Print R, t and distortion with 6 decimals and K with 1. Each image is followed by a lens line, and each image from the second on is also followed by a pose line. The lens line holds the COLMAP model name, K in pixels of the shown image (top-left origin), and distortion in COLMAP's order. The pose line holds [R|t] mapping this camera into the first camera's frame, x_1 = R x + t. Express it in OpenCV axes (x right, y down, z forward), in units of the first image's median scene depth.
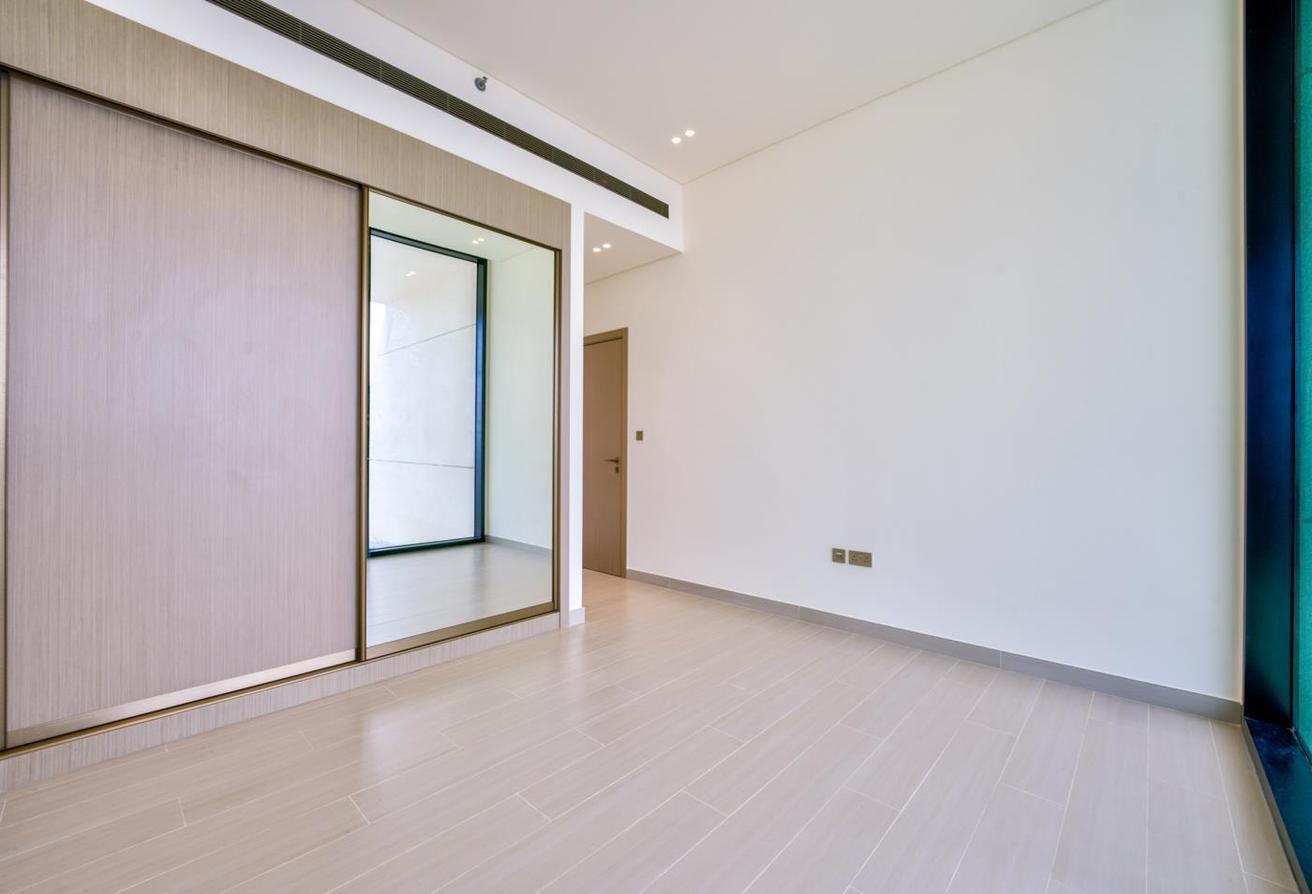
lens RADIAL K [[532.4, 0, 654.6], [0, 532.4, 451.5], [0, 0, 1]] dist [-0.007507, -0.002815]
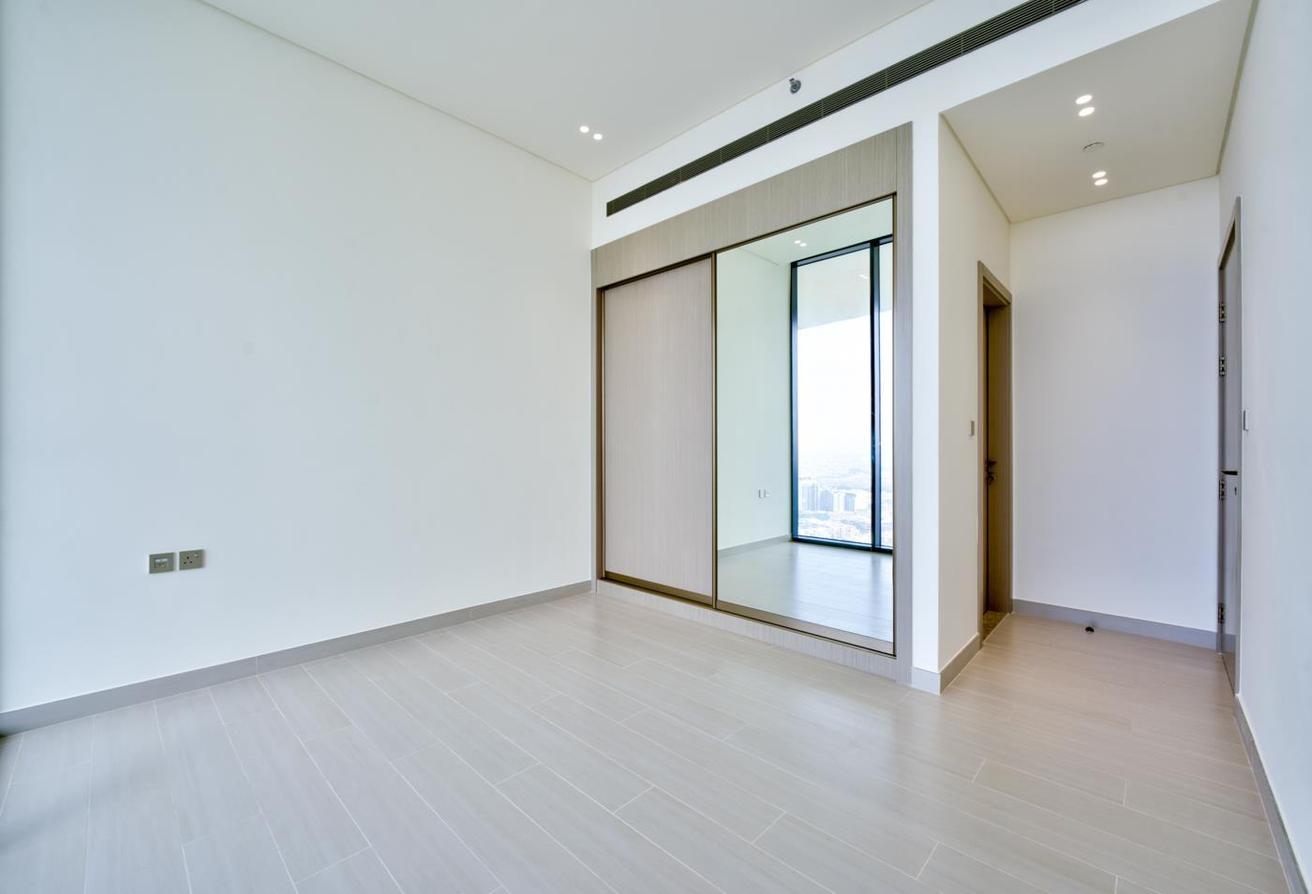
lens RADIAL K [[532.4, 0, 656.5], [0, 532.4, 447.6], [0, 0, 1]] dist [-0.007507, -0.002815]
pose [[-0.015978, -0.000653, -0.999872, 0.732129], [0.004105, 0.999991, -0.000718, -0.008027], [0.999864, -0.004116, -0.015975, 0.804712]]
